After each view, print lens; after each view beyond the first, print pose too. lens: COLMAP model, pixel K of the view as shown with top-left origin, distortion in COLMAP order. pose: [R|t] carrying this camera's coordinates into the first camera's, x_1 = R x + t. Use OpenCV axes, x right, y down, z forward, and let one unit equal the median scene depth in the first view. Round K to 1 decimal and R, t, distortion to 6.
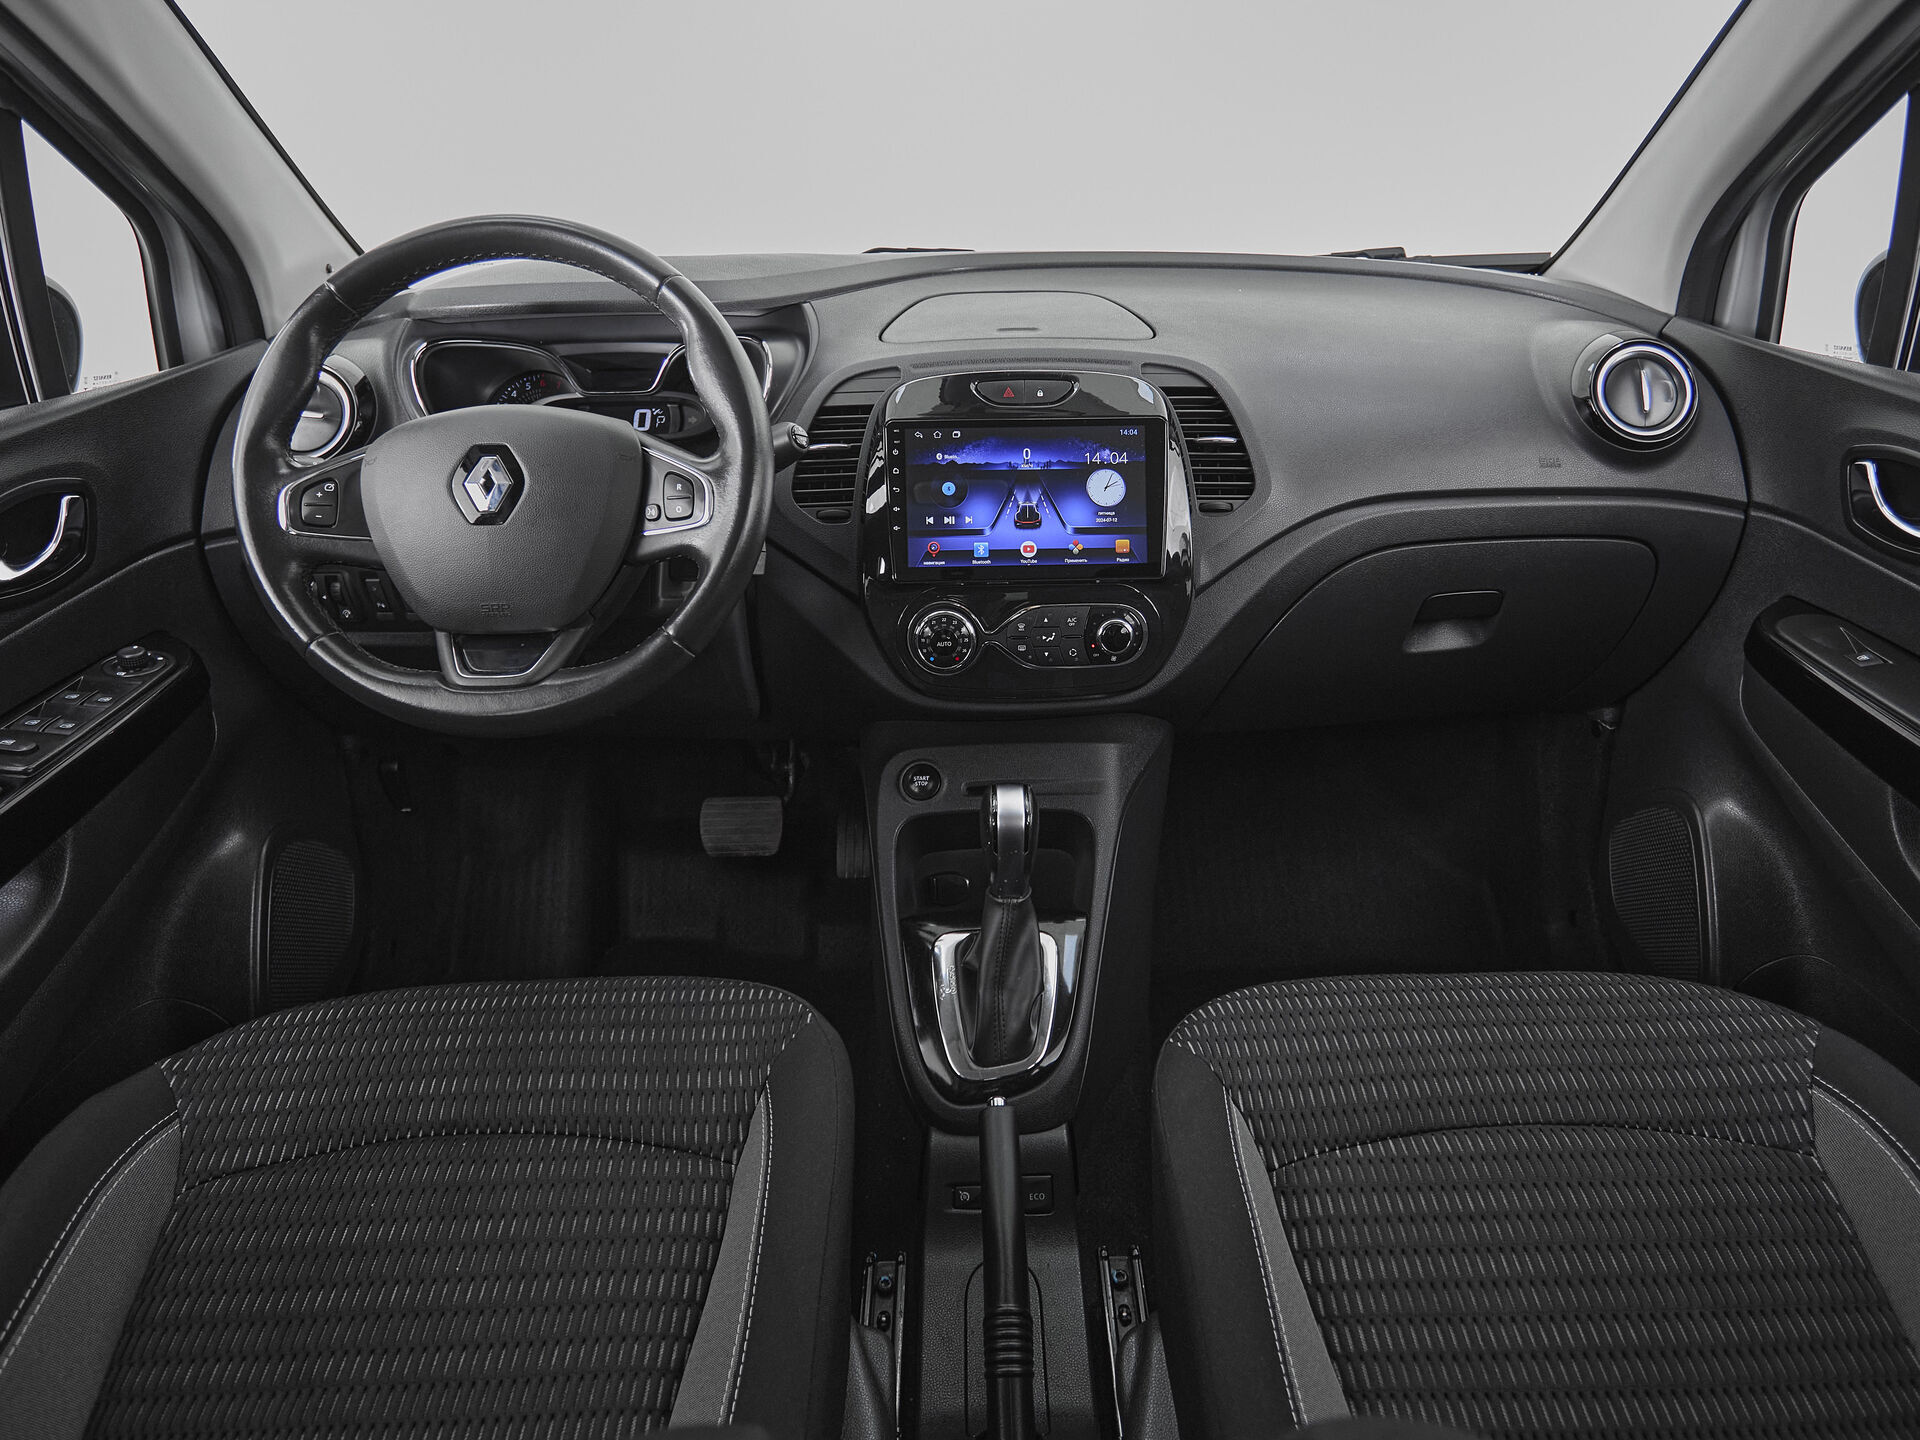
lens RADIAL K [[1039.5, 0, 989.0], [0, 1039.5, 681.2], [0, 0, 1]] dist [0.001129, -0.000129]
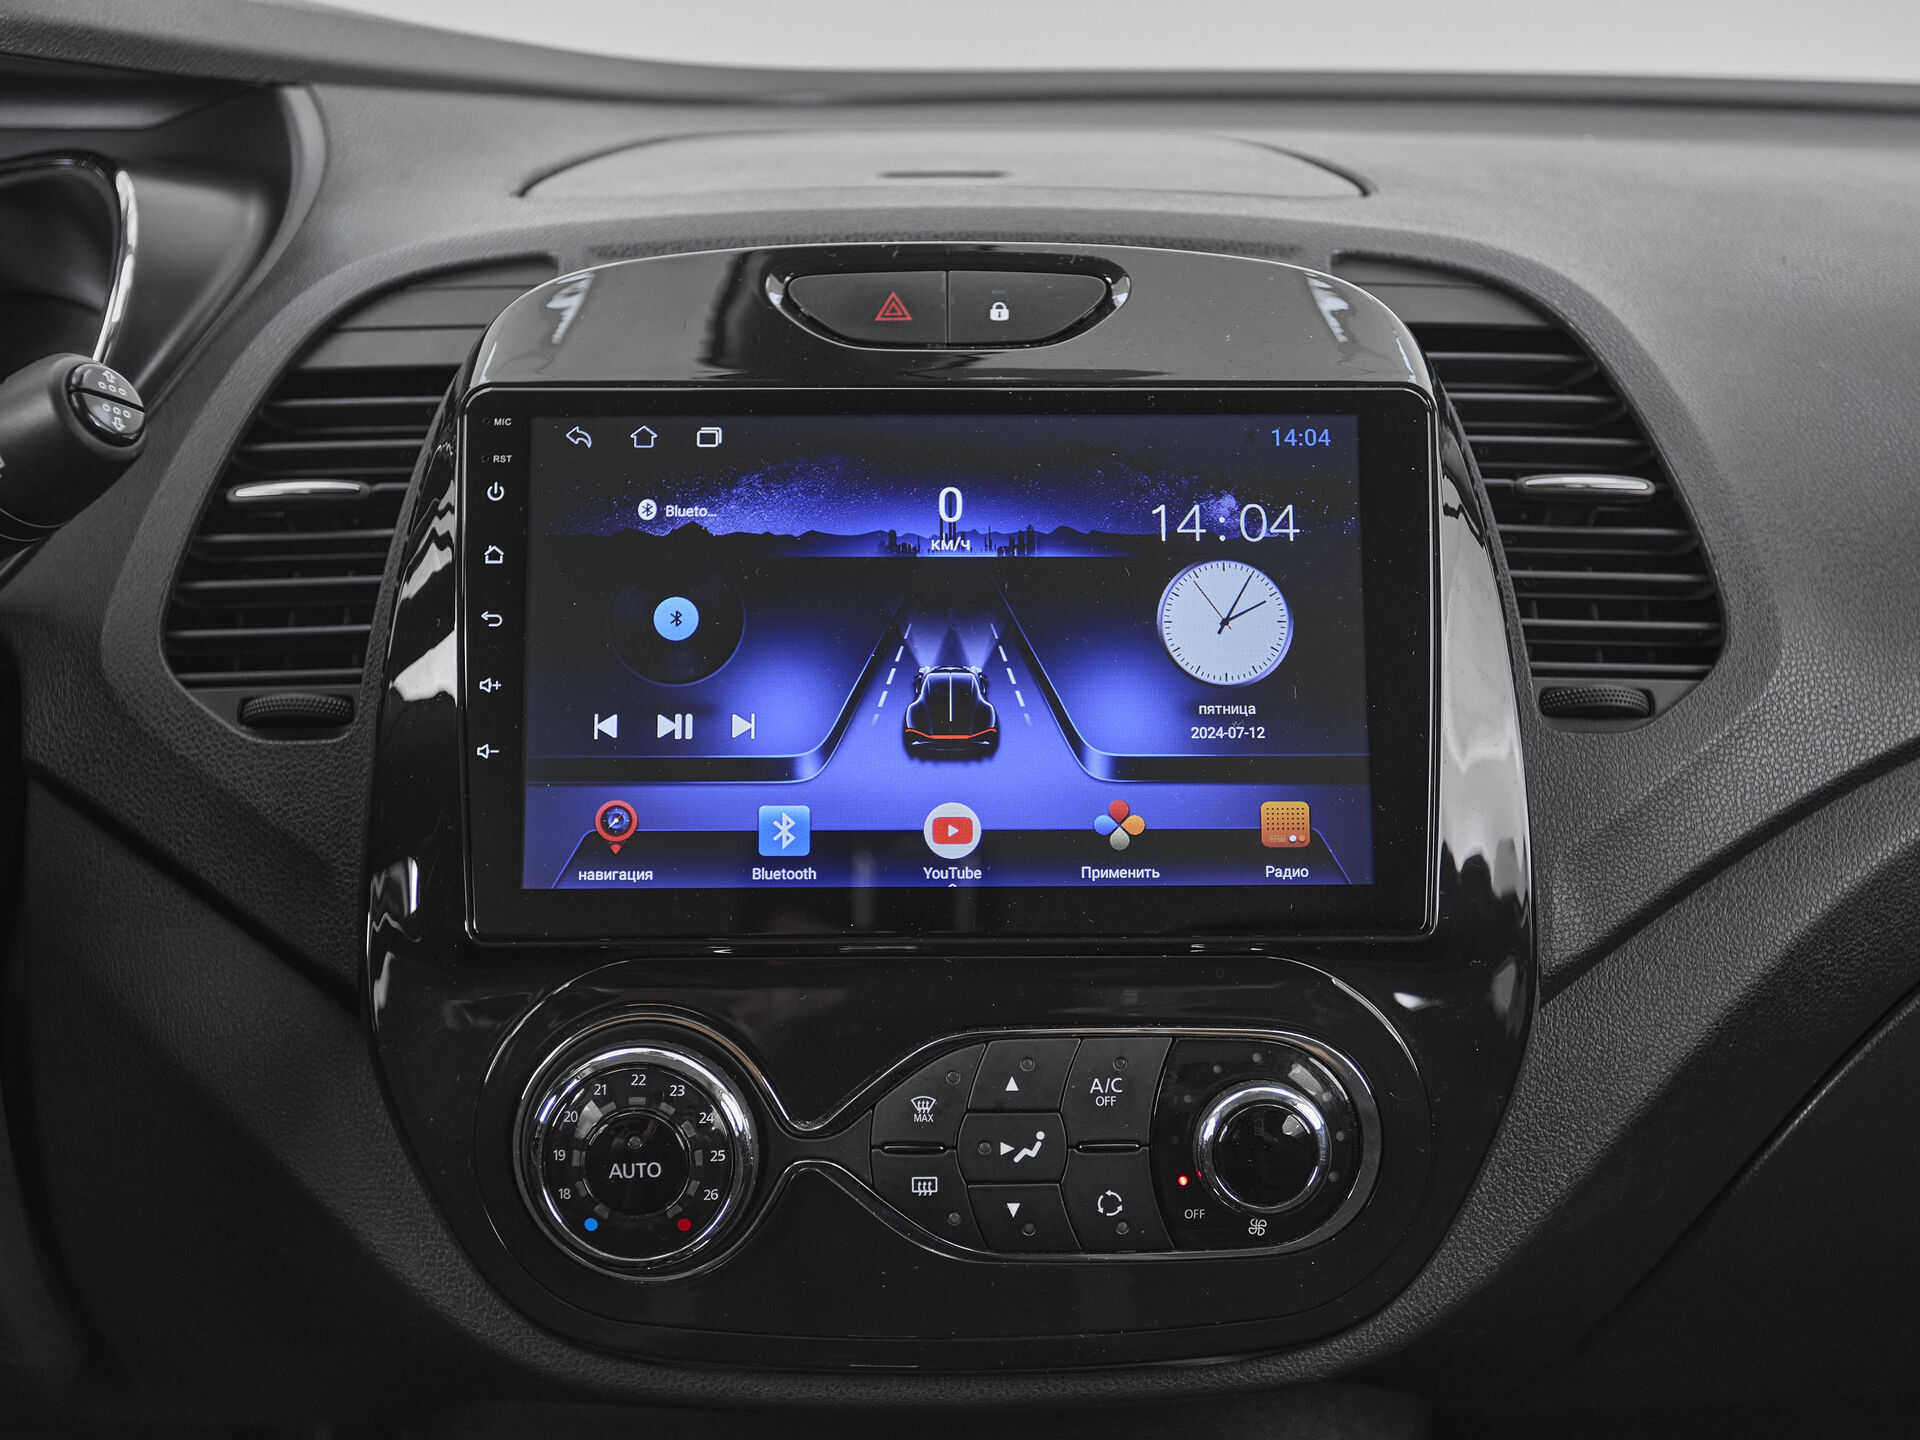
lens RADIAL K [[2022.8, 0, 970.7], [0, 2022.8, 802.0], [0, 0, 1]] dist [0.000870, 0.016371]
pose [[0.999911, 0.011687, -0.006356, 0.046443], [-0.012593, 0.985546, -0.168937, -0.041956], [0.004290, 0.169002, 0.985606, 0.457061]]
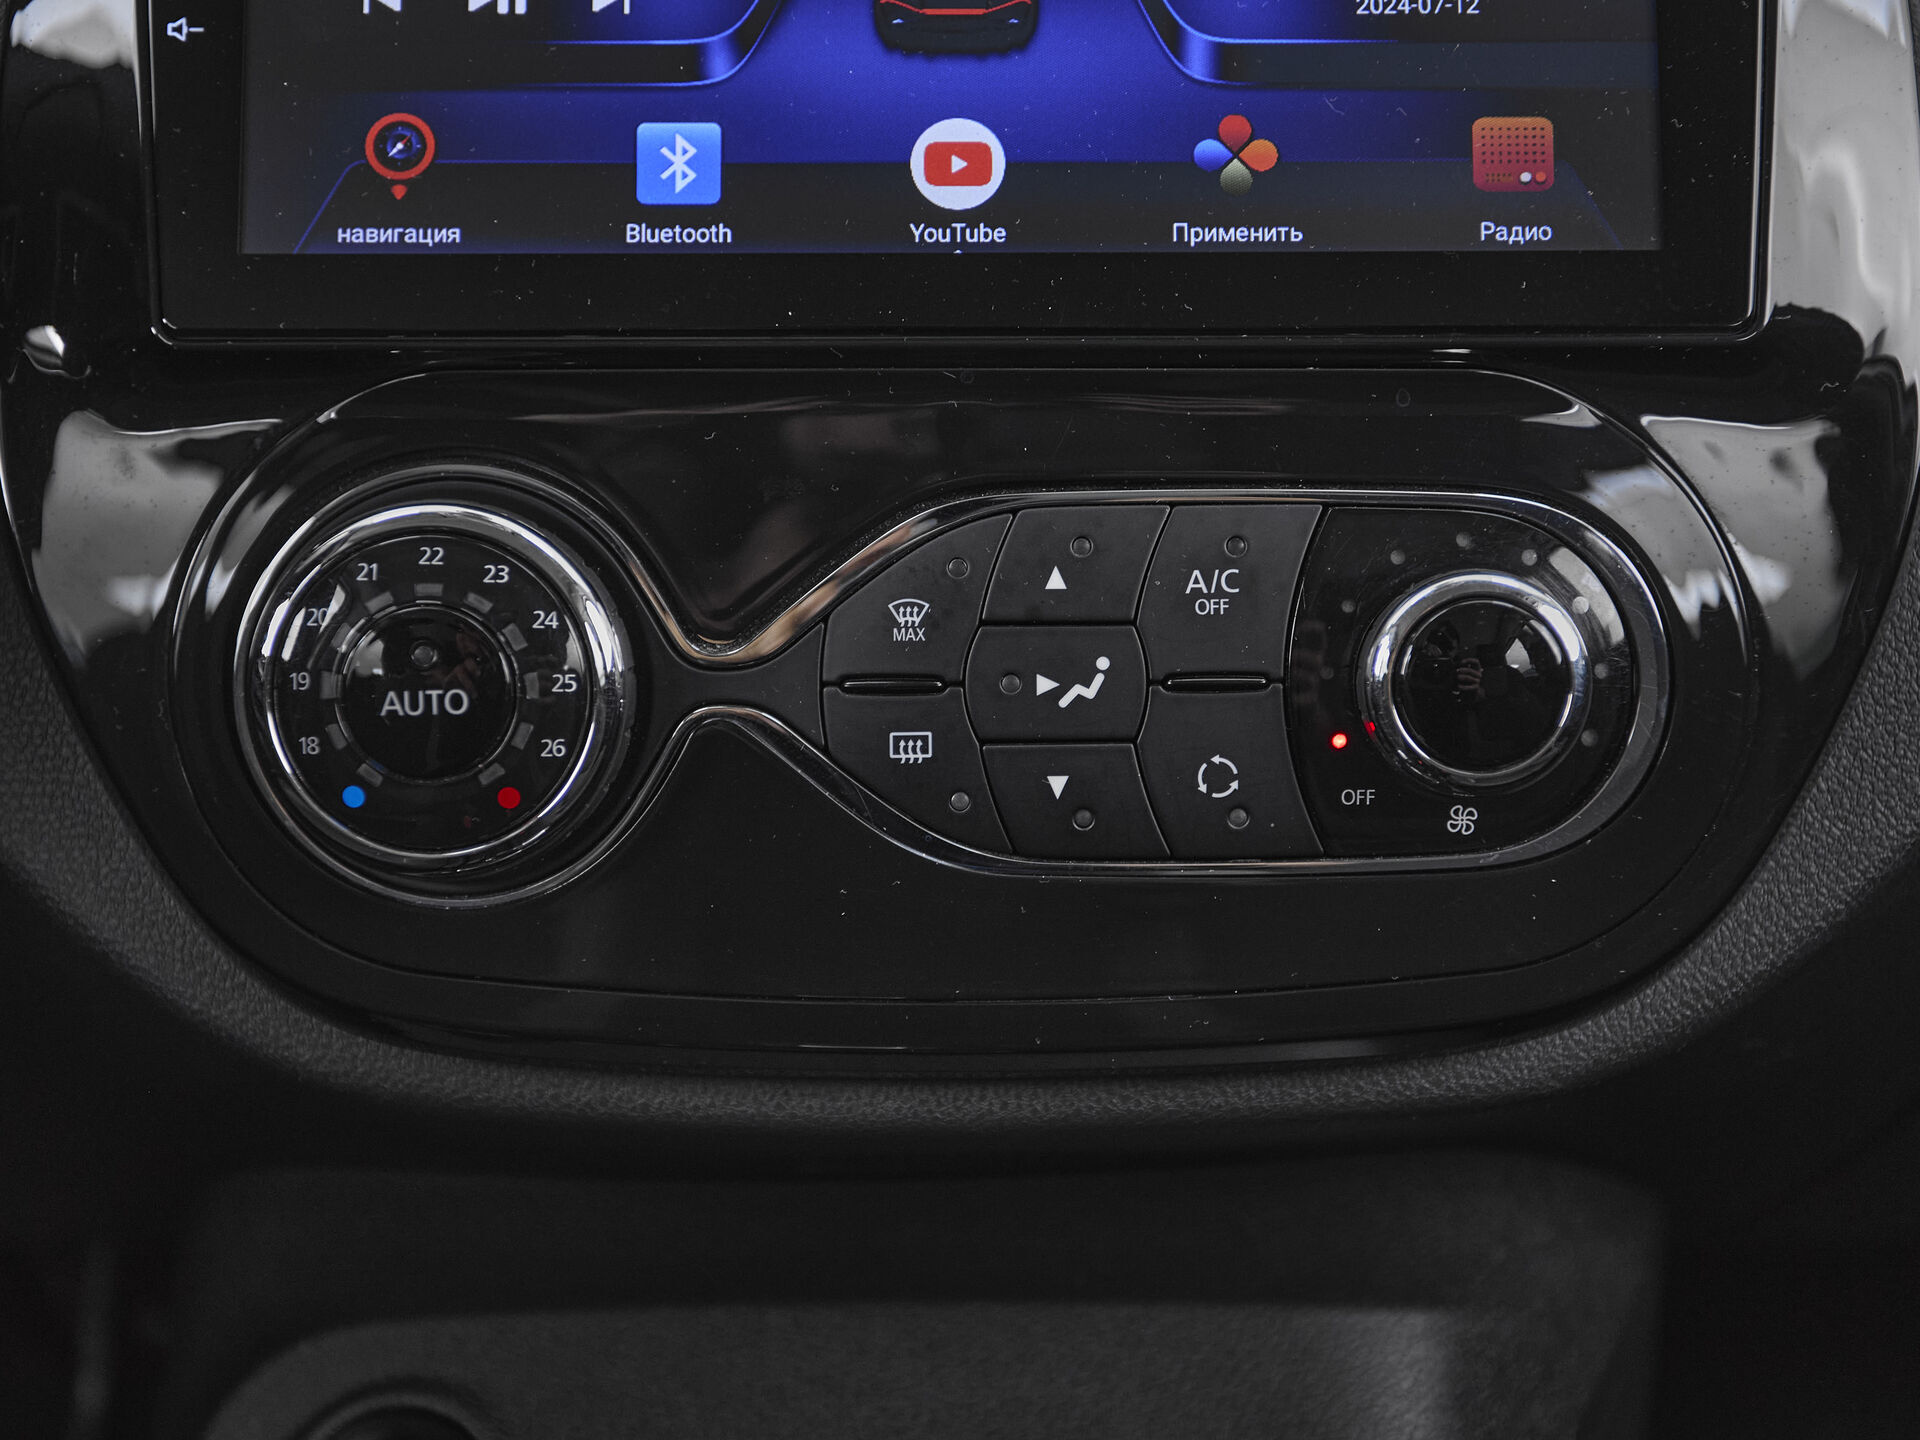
lens RADIAL K [[2446.1, 0, 960.0], [0, 2446.1, 720.0], [0, 0, 1]] dist [0.011919, 0.033535]
pose [[0.999647, 0.013739, -0.022724, 0.048764], [-0.016686, 0.990693, -0.135089, 0.017038], [0.020656, 0.135420, 0.990573, 0.616115]]
